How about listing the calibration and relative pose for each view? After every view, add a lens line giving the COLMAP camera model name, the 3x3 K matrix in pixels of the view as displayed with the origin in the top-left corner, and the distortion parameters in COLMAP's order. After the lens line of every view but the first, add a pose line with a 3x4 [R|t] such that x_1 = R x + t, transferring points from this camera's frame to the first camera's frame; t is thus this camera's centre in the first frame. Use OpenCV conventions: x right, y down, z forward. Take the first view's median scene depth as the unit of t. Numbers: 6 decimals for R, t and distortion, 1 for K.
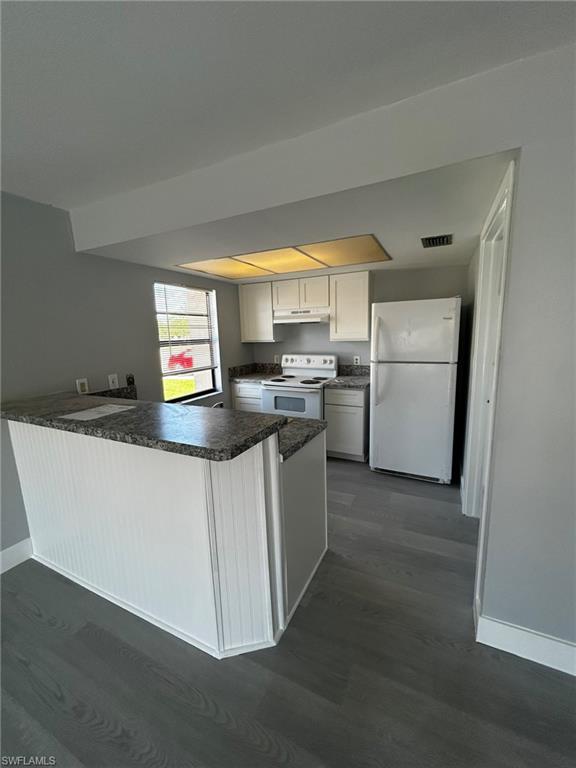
lens RADIAL K [[309.2, 0, 288.0], [0, 309.2, 384.0], [0, 0, 1]] dist [-0.000427, -0.000072]
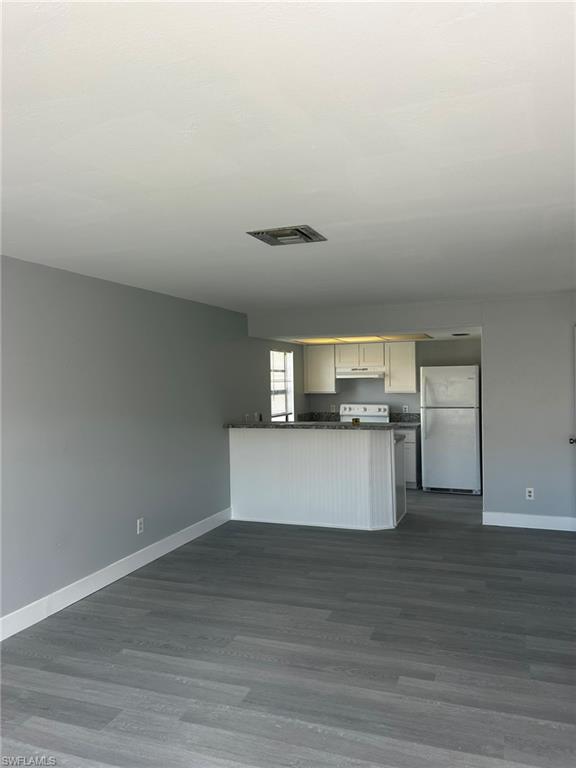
lens RADIAL K [[493.1, 0, 288.0], [0, 493.1, 384.0], [0, 0, 1]] dist [-0.000337, 0.000189]
pose [[0.998213, 0.011903, 0.058565, -0.366145], [-0.002444, 0.987276, -0.158994, 0.140641], [-0.059712, 0.158567, 0.985541, -0.929845]]
